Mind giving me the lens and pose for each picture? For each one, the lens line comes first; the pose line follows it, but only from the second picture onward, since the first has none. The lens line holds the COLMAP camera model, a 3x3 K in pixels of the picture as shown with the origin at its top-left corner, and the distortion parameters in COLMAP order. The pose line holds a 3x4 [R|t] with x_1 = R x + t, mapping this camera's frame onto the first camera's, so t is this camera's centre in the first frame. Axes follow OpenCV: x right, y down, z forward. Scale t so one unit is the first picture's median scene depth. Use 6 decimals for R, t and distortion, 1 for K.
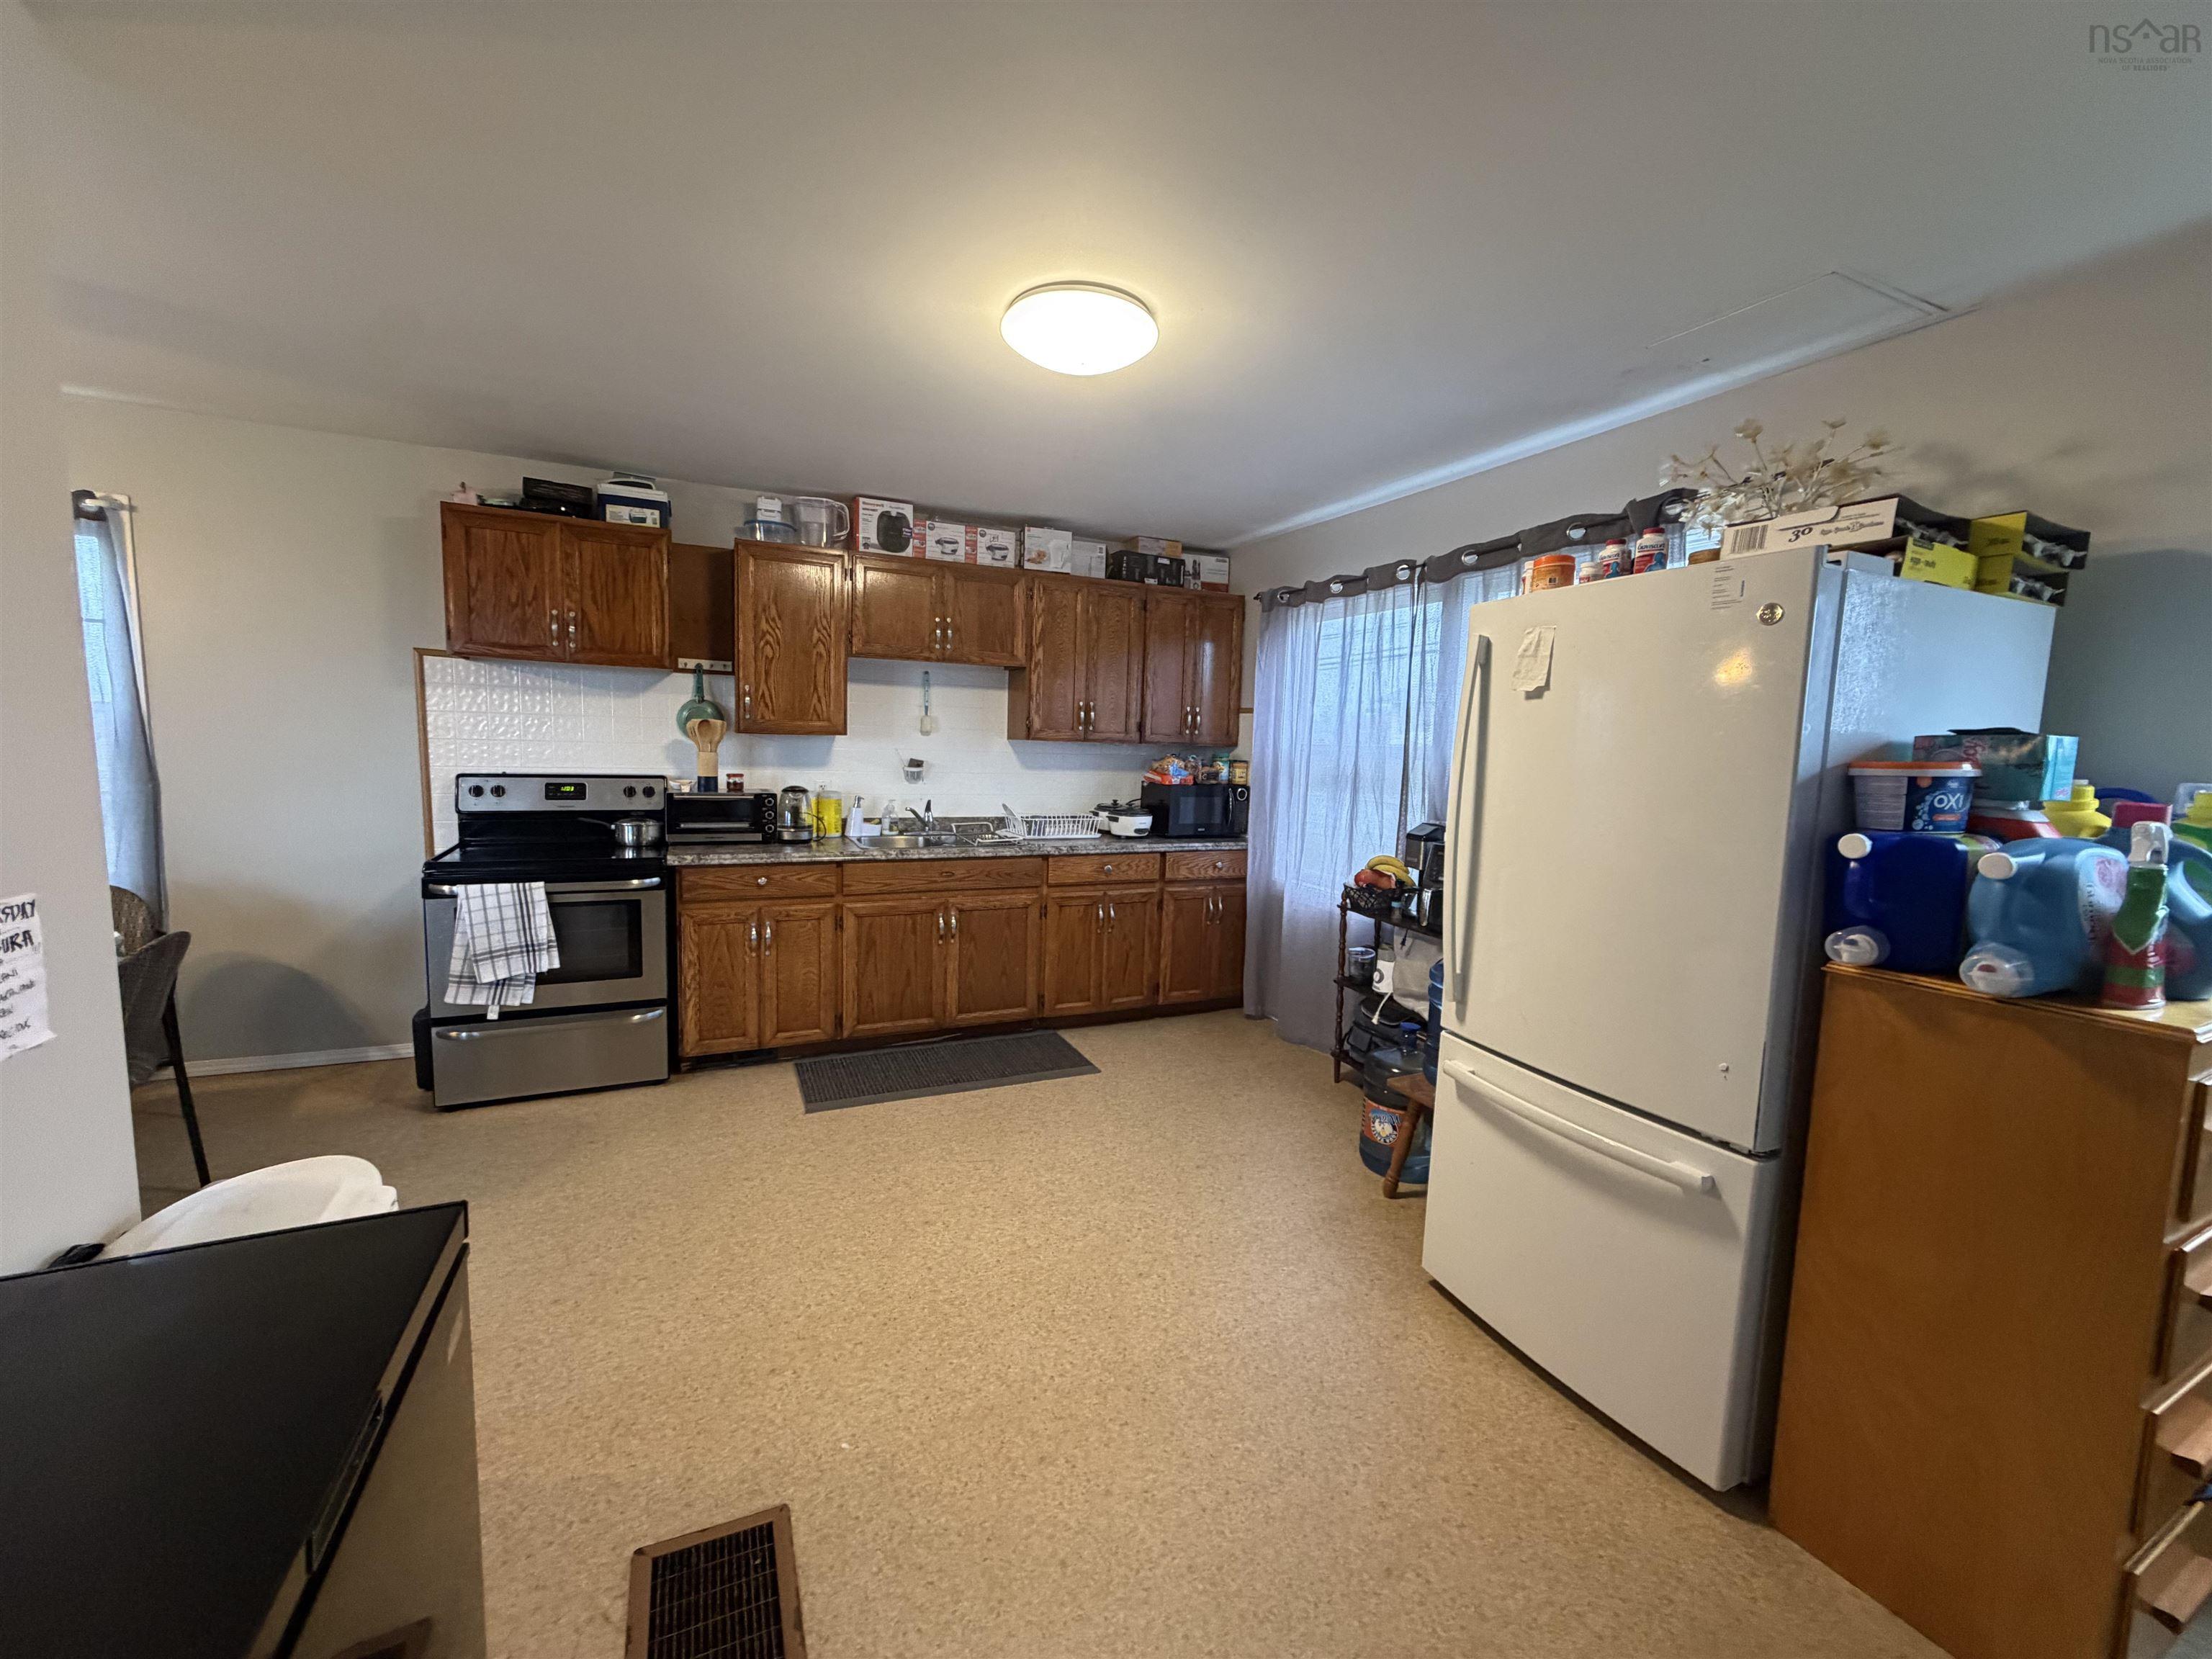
lens RADIAL K [[884.5, 0, 1102.6], [0, 884.5, 829.1], [0, 0, 1]] dist [-0.002206, 0.000724]
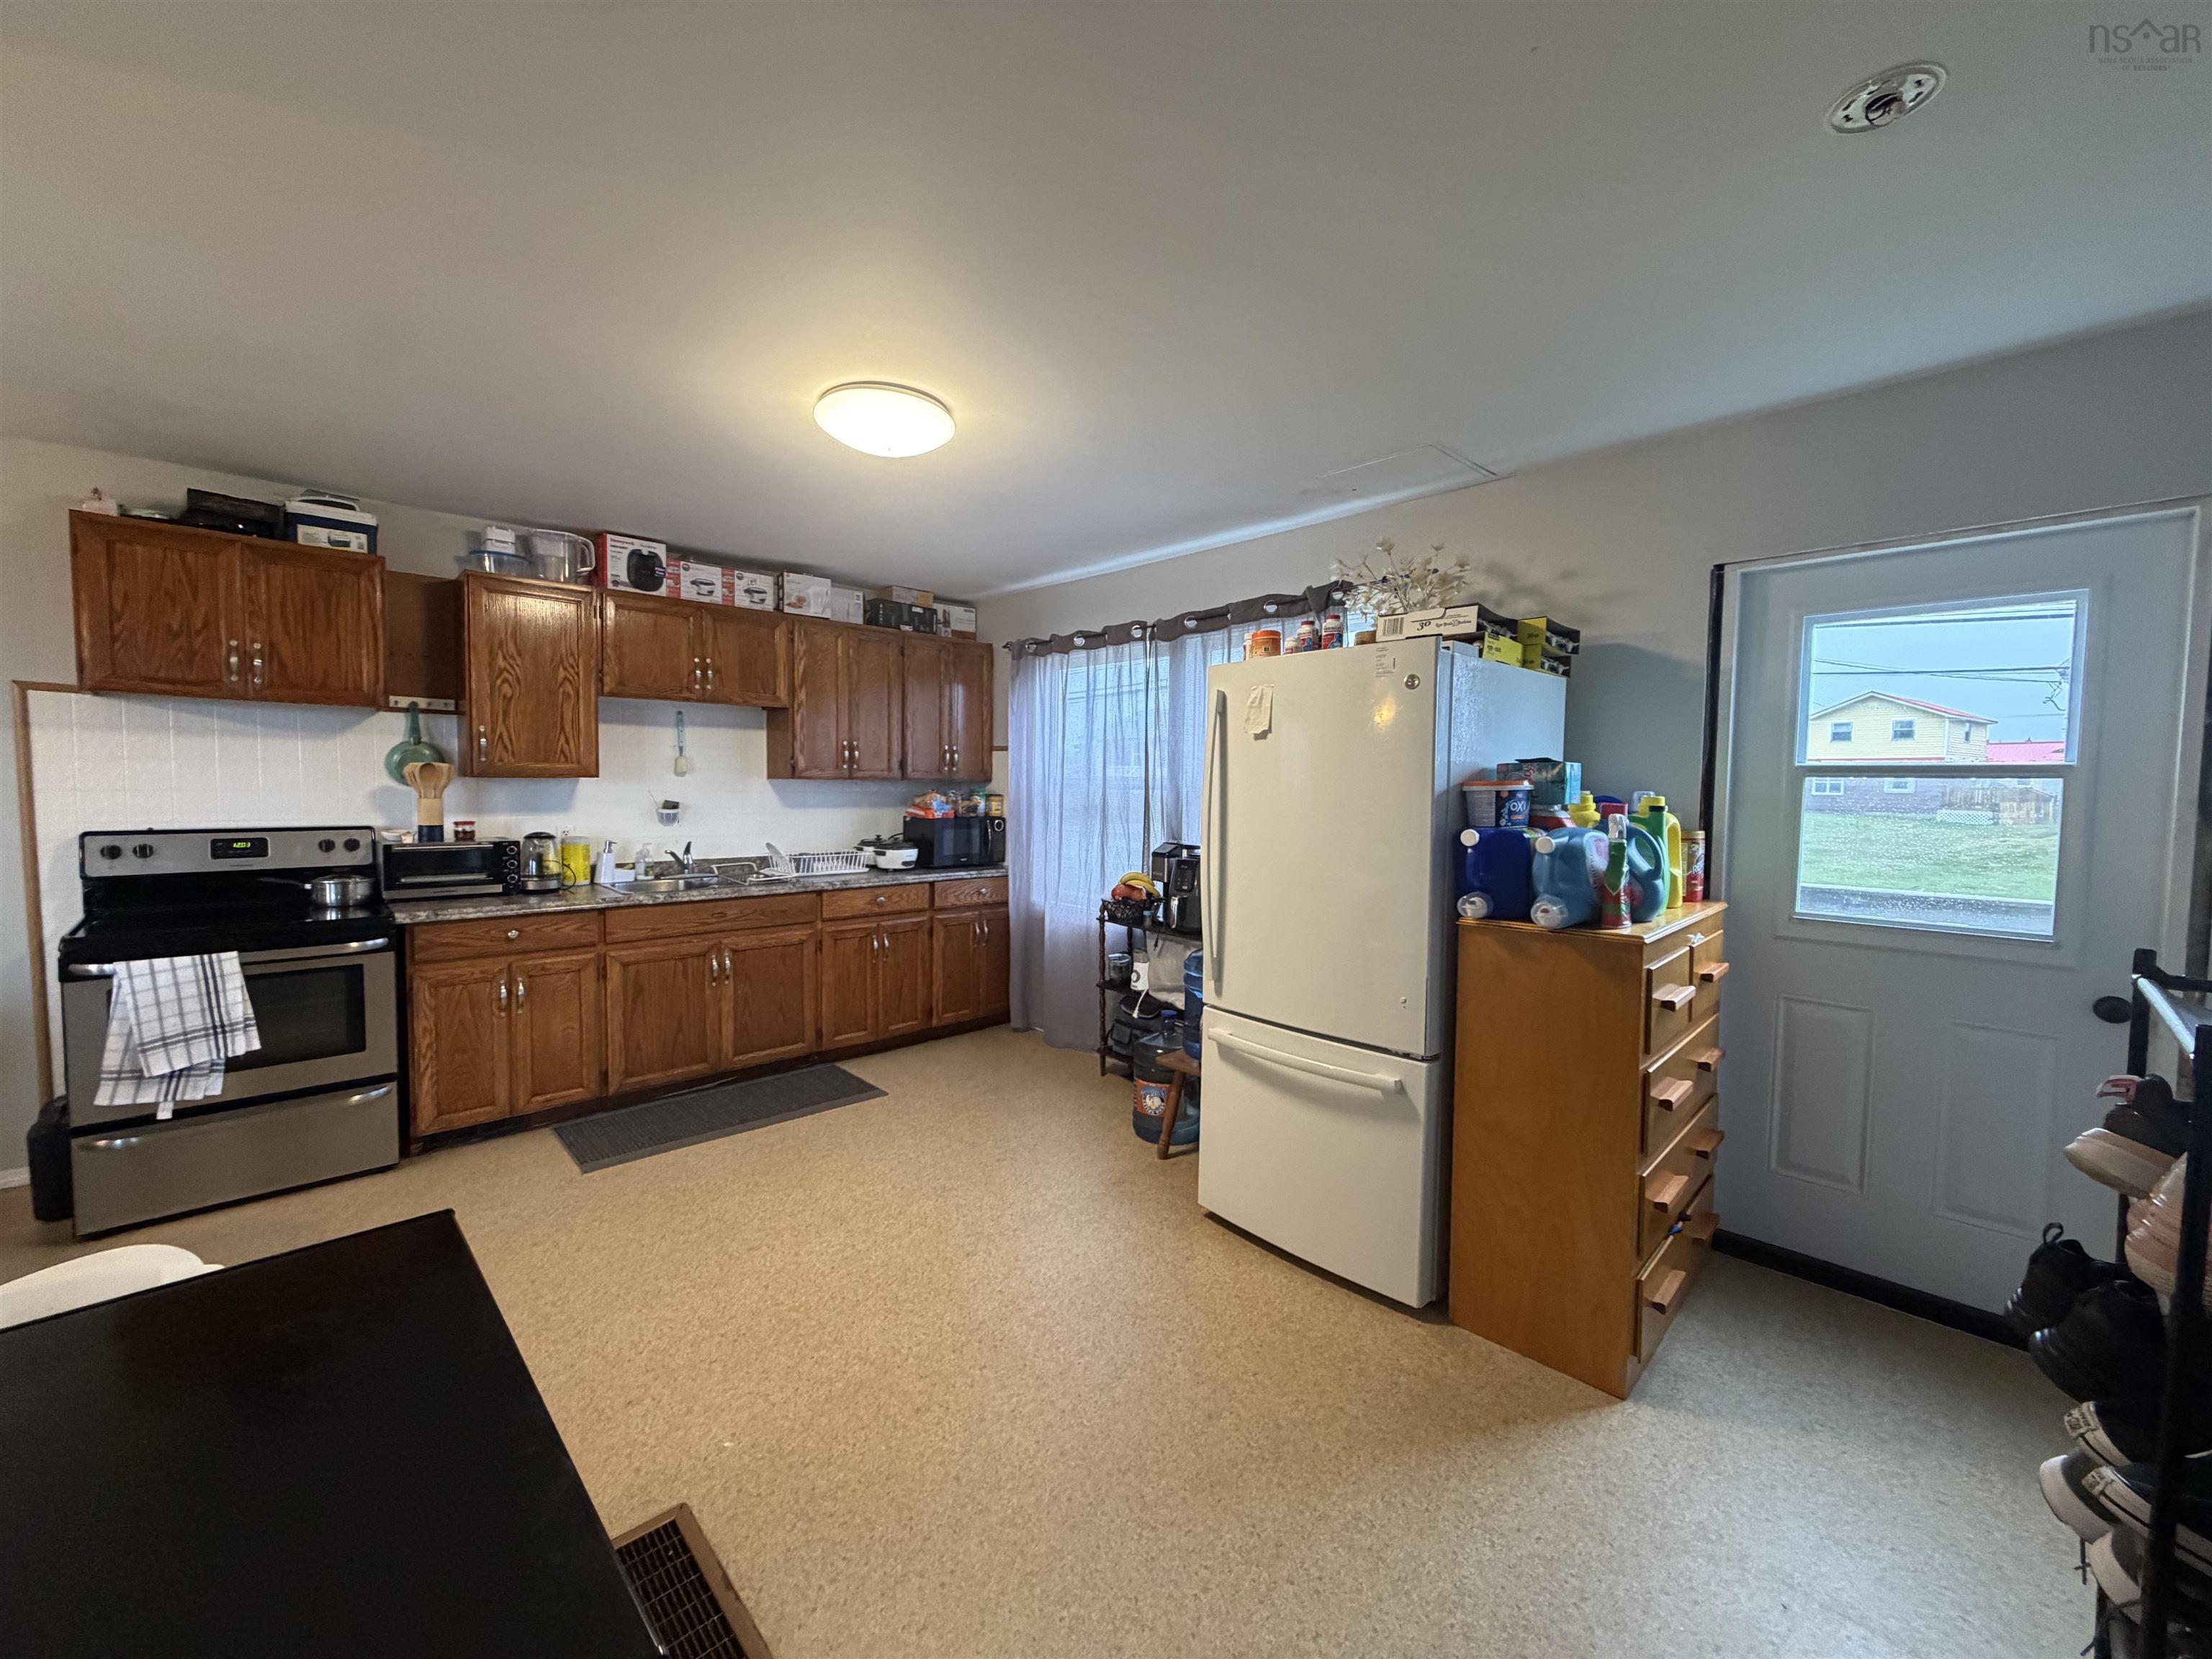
lens RADIAL K [[884.5, 0, 1107.7], [0, 884.5, 828.6], [0, 0, 1]] dist [-0.002206, 0.000724]
pose [[0.945982, -0.036719, 0.322134, -0.092000], [0.049923, 0.998214, -0.032821, 0.009788], [-0.320354, 0.047130, 0.946125, -0.096424]]
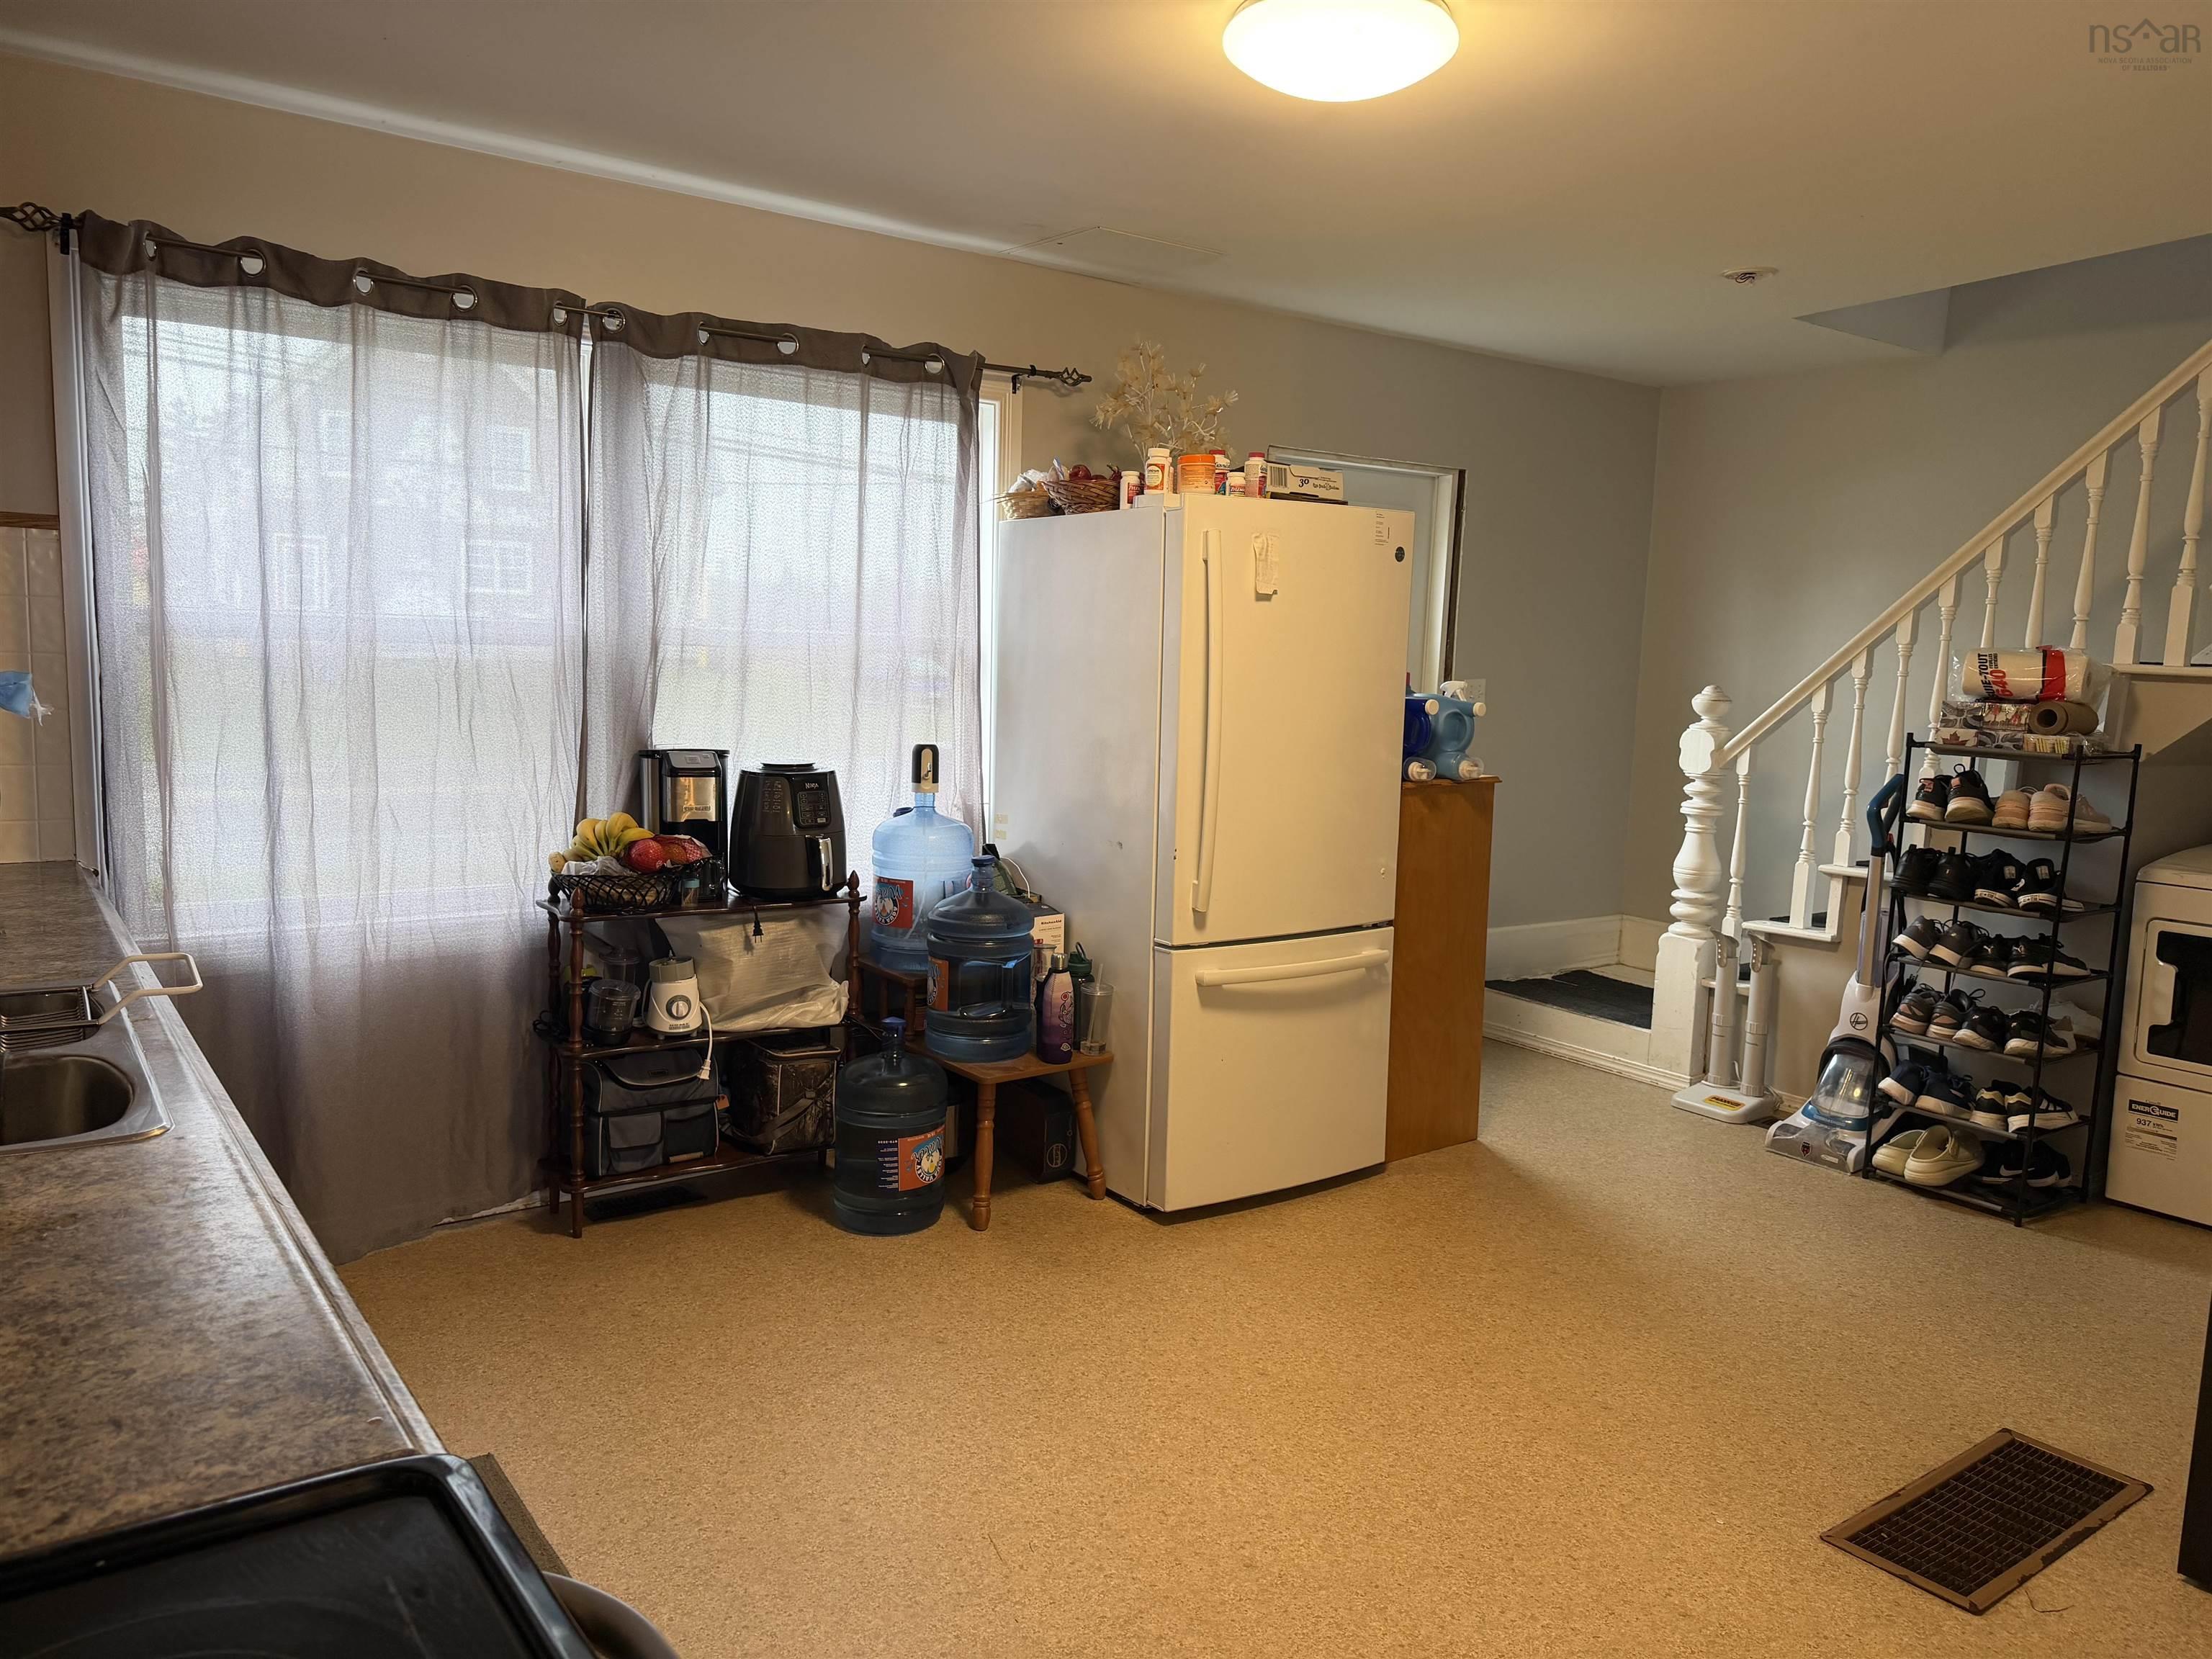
lens RADIAL K [[1558.8, 0, 1101.0], [0, 1558.8, 817.9], [0, 0, 1]] dist [0.005998, -0.005720]
pose [[-0.205175, -0.142081, 0.968357, -0.790156], [0.059266, 0.985788, 0.157196, -0.116231], [-0.976929, 0.089643, -0.193839, 0.944675]]
